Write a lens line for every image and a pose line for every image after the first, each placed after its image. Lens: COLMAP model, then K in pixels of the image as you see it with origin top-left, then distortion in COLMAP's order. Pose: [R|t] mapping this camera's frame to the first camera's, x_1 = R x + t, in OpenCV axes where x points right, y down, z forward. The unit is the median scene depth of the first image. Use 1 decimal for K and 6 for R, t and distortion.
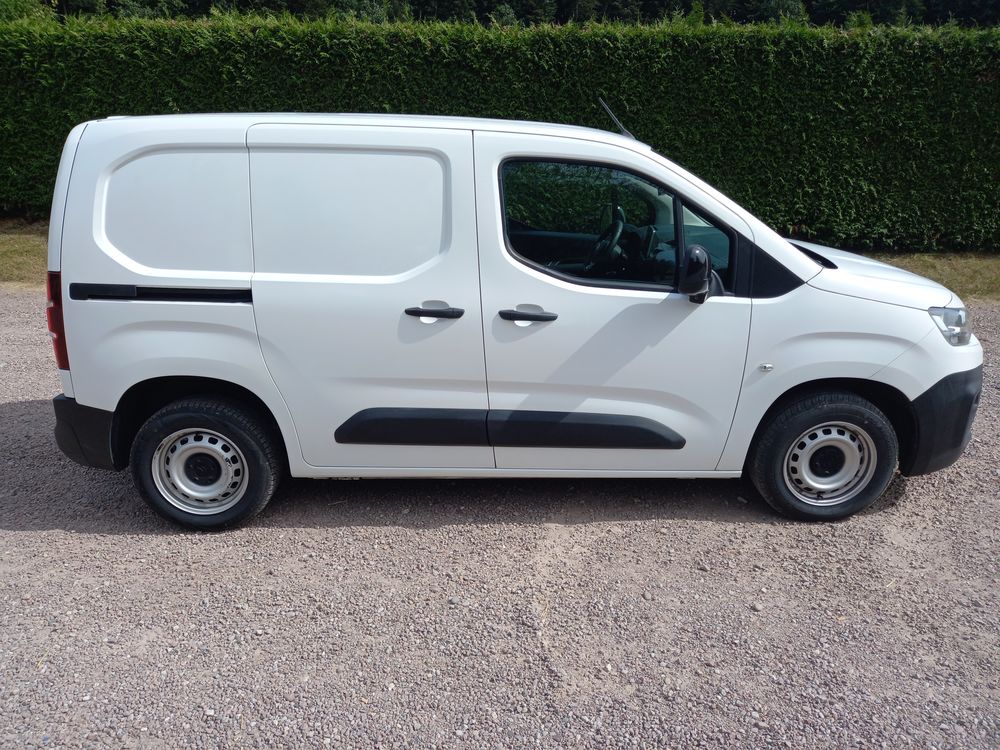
lens RADIAL K [[728.2, 0, 501.1], [0, 728.2, 376.5], [0, 0, 1]] dist [0.037127, -0.019490]
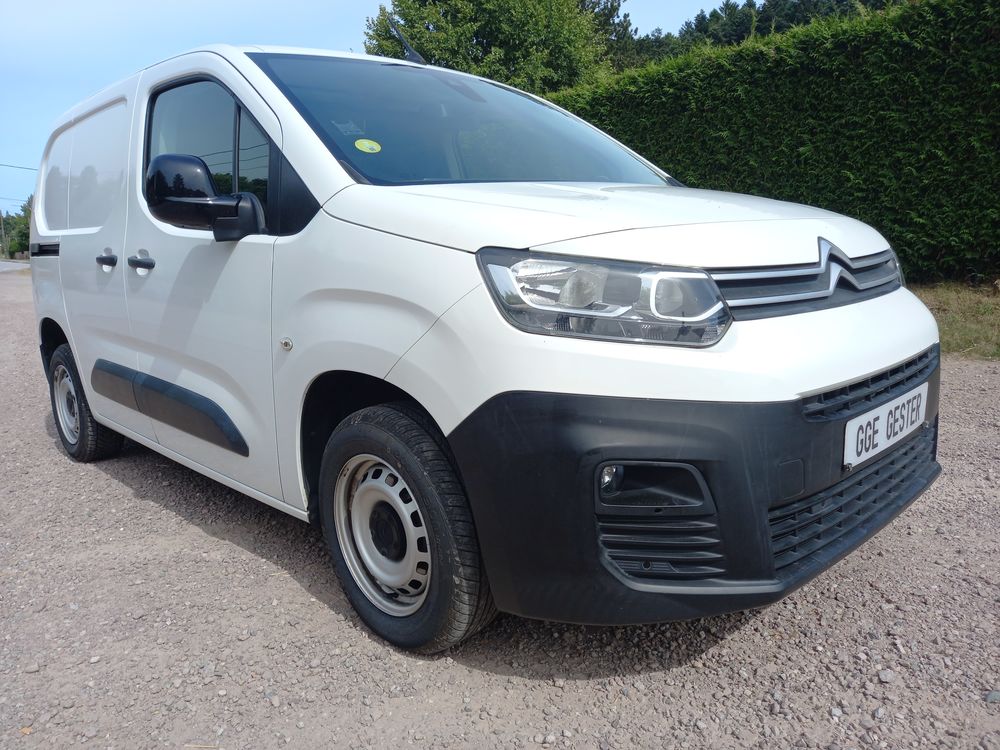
lens RADIAL K [[728.2, 0, 502.0], [0, 728.2, 372.2], [0, 0, 1]] dist [0.037127, -0.019490]
pose [[0.678099, 0.093038, -0.729058, 0.352256], [-0.180268, 0.982709, -0.042260, 0.001957], [0.712520, 0.160082, 0.683146, 0.258617]]
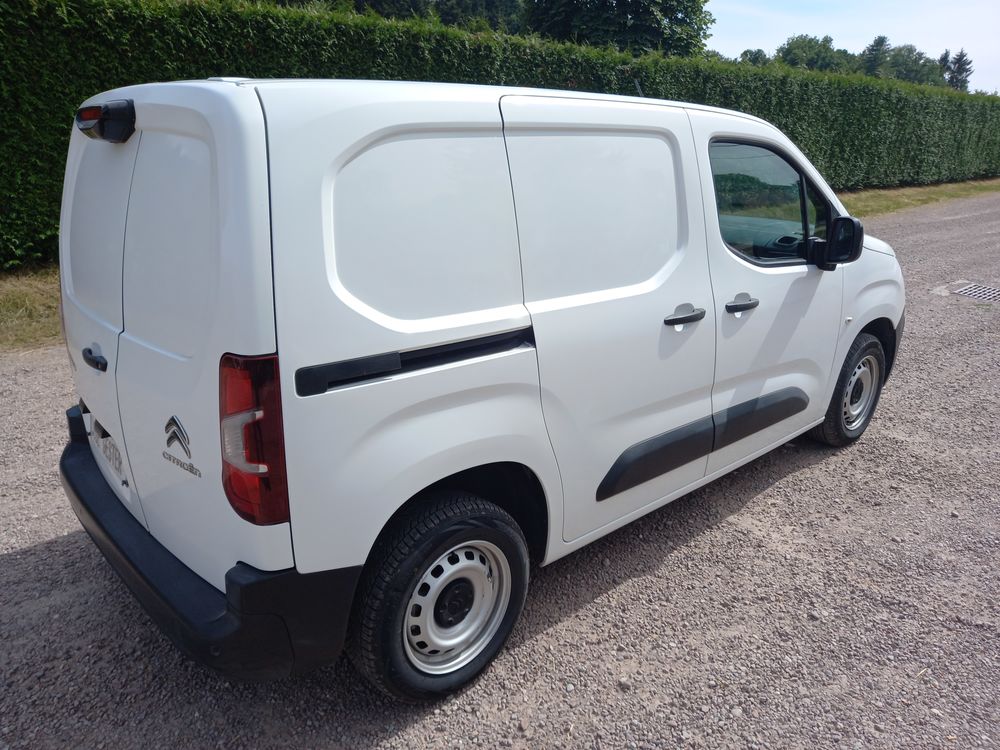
lens RADIAL K [[728.2, 0, 498.5], [0, 728.2, 378.5], [0, 0, 1]] dist [0.037127, -0.019490]
pose [[0.758959, -0.208958, 0.616699, -0.287528], [0.207599, 0.975336, 0.074988, -0.045665], [-0.617158, 0.071113, 0.783619, 0.164055]]
